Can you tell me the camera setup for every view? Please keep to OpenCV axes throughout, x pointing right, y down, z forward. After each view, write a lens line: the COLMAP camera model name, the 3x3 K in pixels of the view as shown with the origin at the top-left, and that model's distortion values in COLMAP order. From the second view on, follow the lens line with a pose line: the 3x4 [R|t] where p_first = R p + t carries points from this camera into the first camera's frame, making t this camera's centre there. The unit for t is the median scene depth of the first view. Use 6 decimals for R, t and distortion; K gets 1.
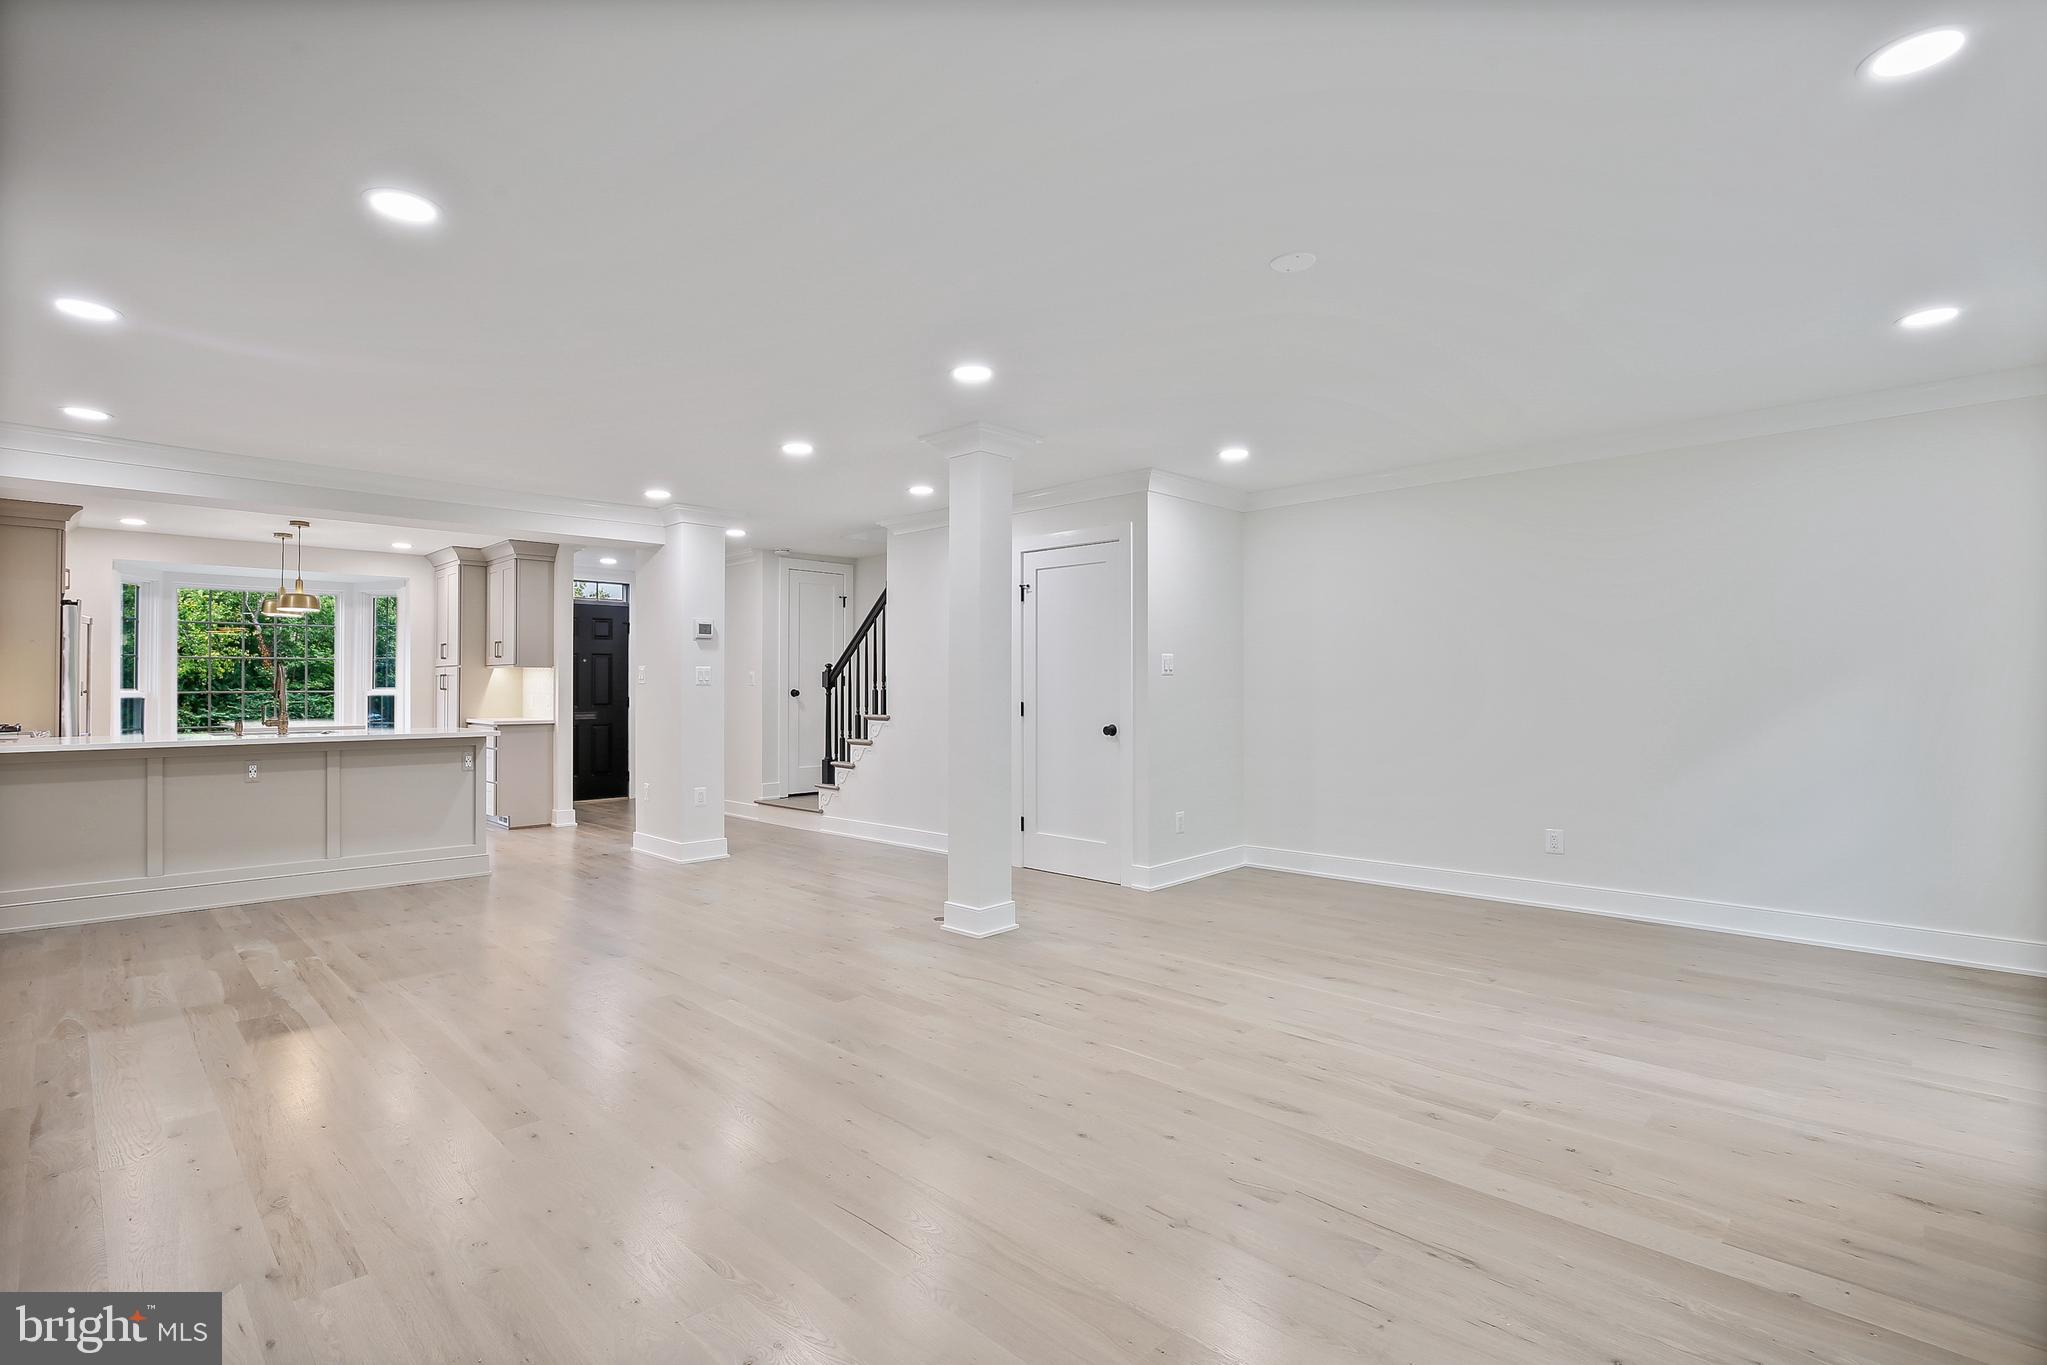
lens RADIAL K [[939.0, 0, 1026.5], [0, 939.0, 659.3], [0, 0, 1]] dist [-0.001729, -0.000337]
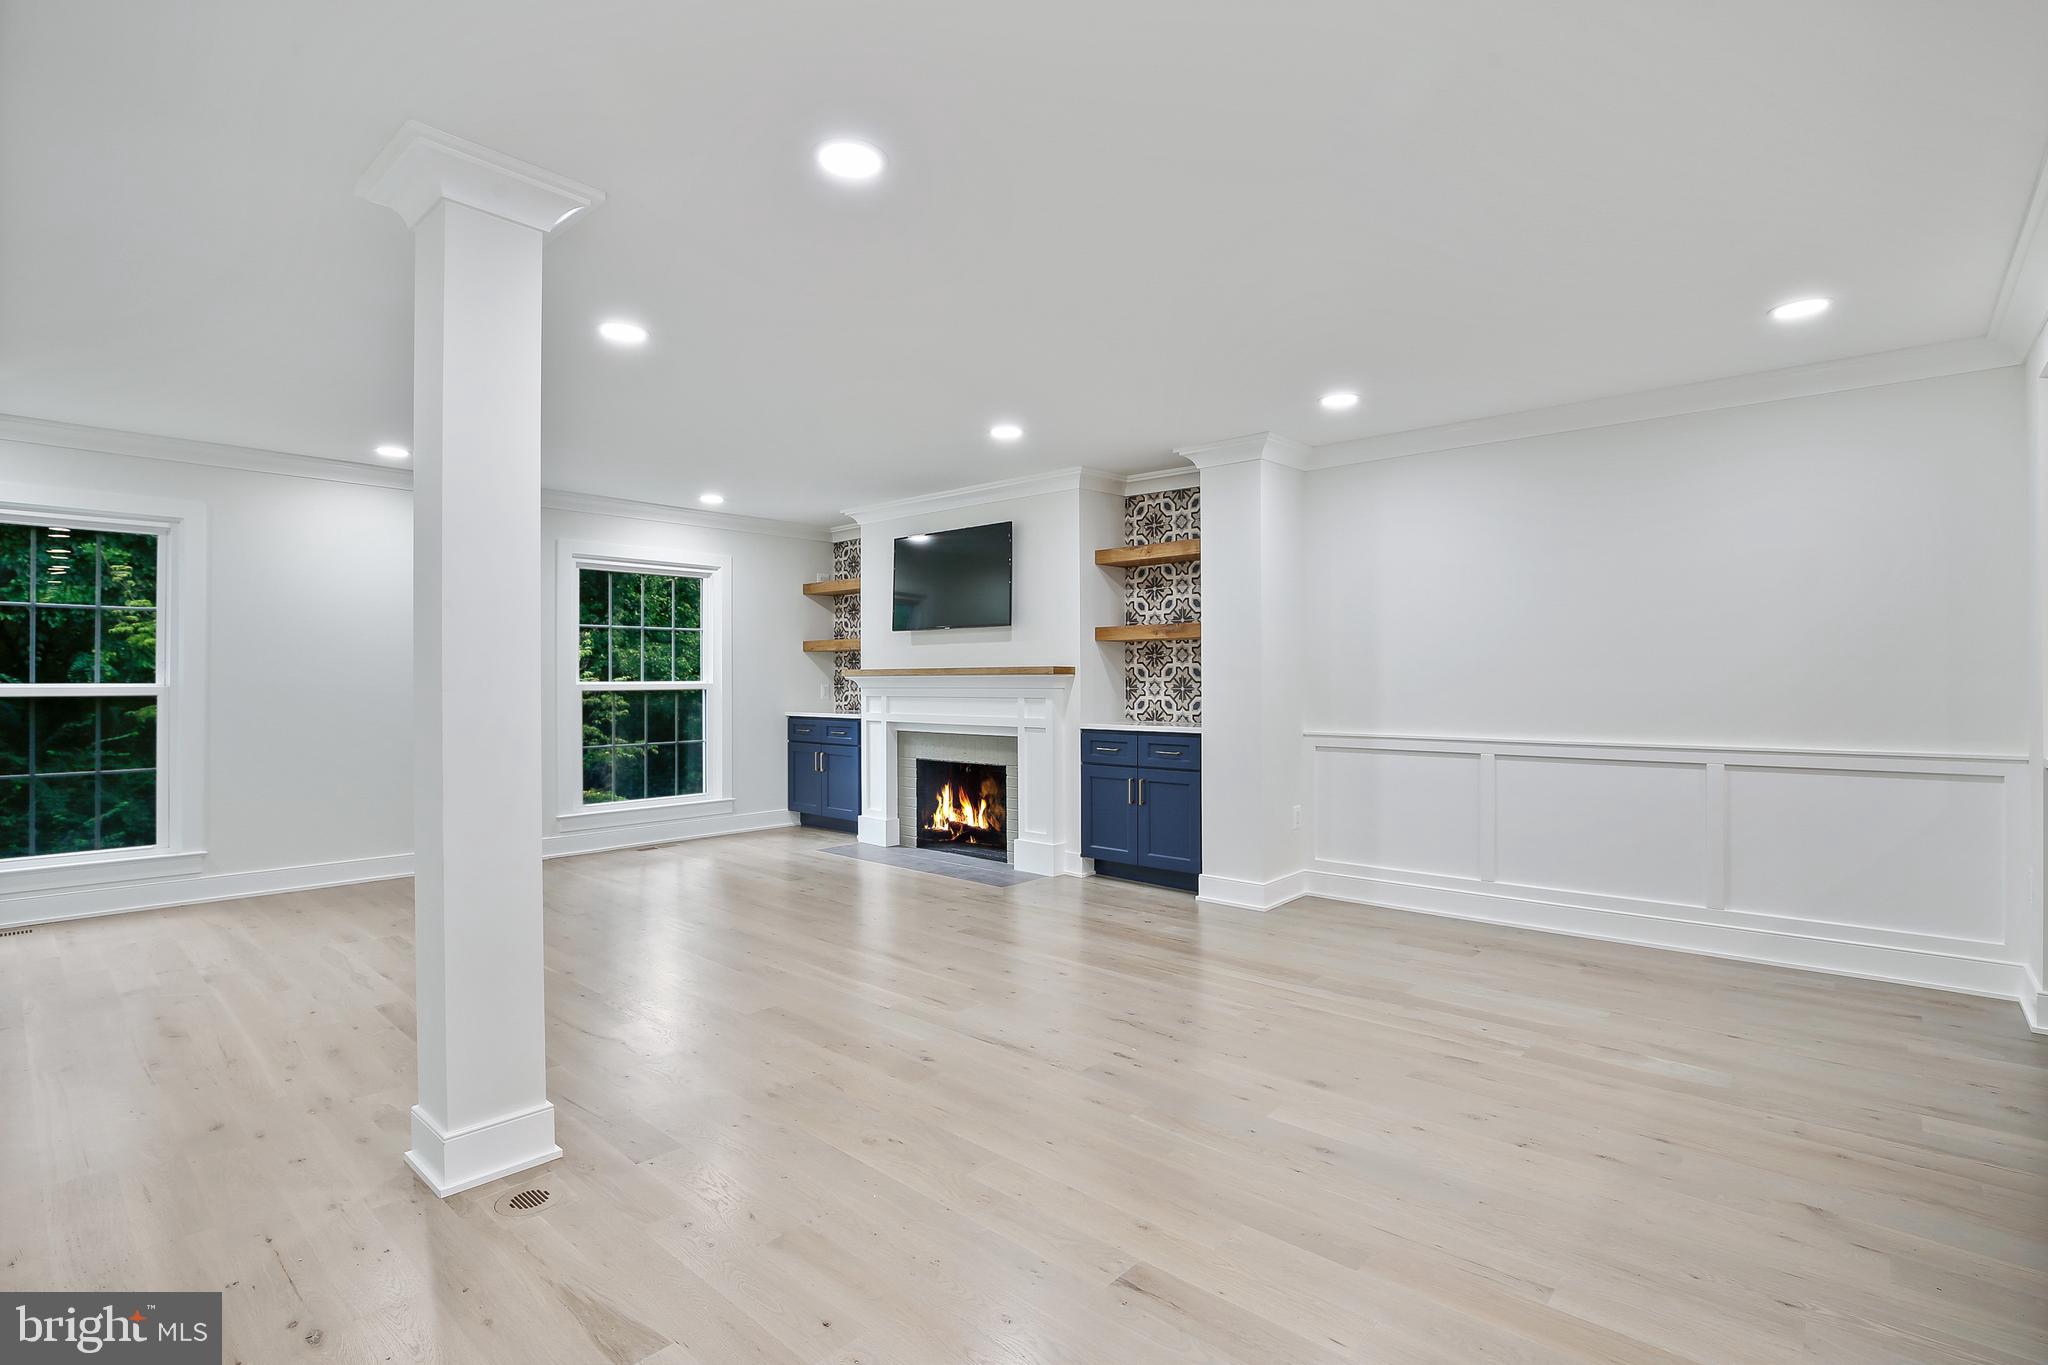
lens RADIAL K [[914.6, 0, 1024.0], [0, 914.6, 682.5], [0, 0, 1]] dist [-0.013185, 0.000343]
pose [[-0.998768, 0.008414, -0.048898, -0.240395], [0.009728, 0.999596, -0.026711, 0.034608], [0.048654, -0.027154, -0.998447, 1.137528]]
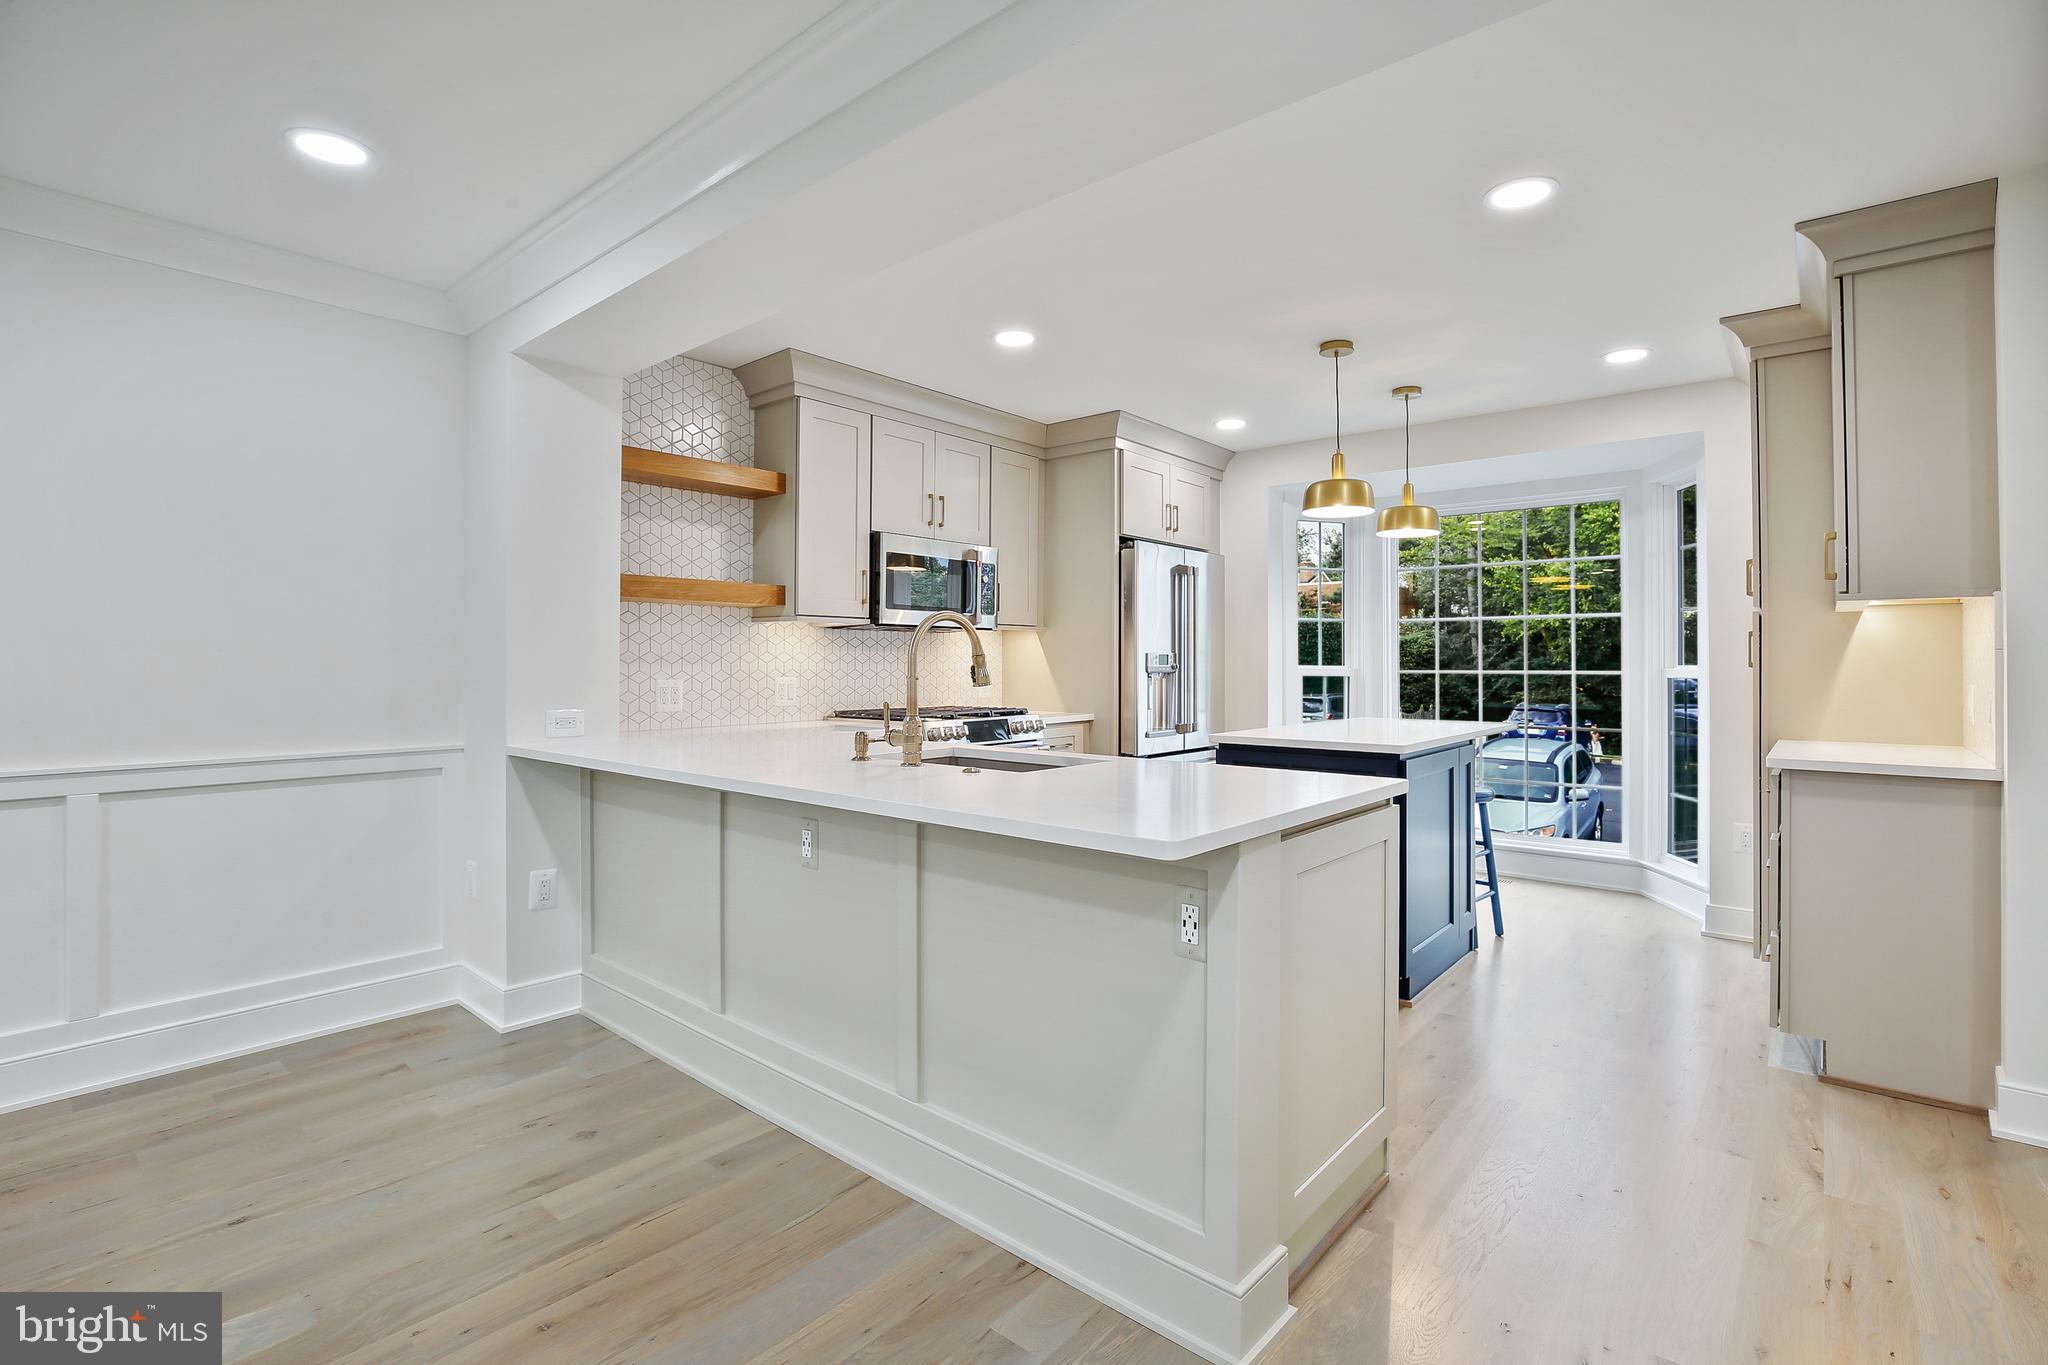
lens RADIAL K [[939.5, 0, 1027.0], [0, 939.5, 659.3], [0, 0, 1]] dist [-0.001729, -0.000337]
pose [[0.075499, 0.001117, -0.997145, -0.306002], [0.024341, 0.999699, 0.002963, 0.026693], [0.996849, -0.024496, 0.075449, 0.898739]]
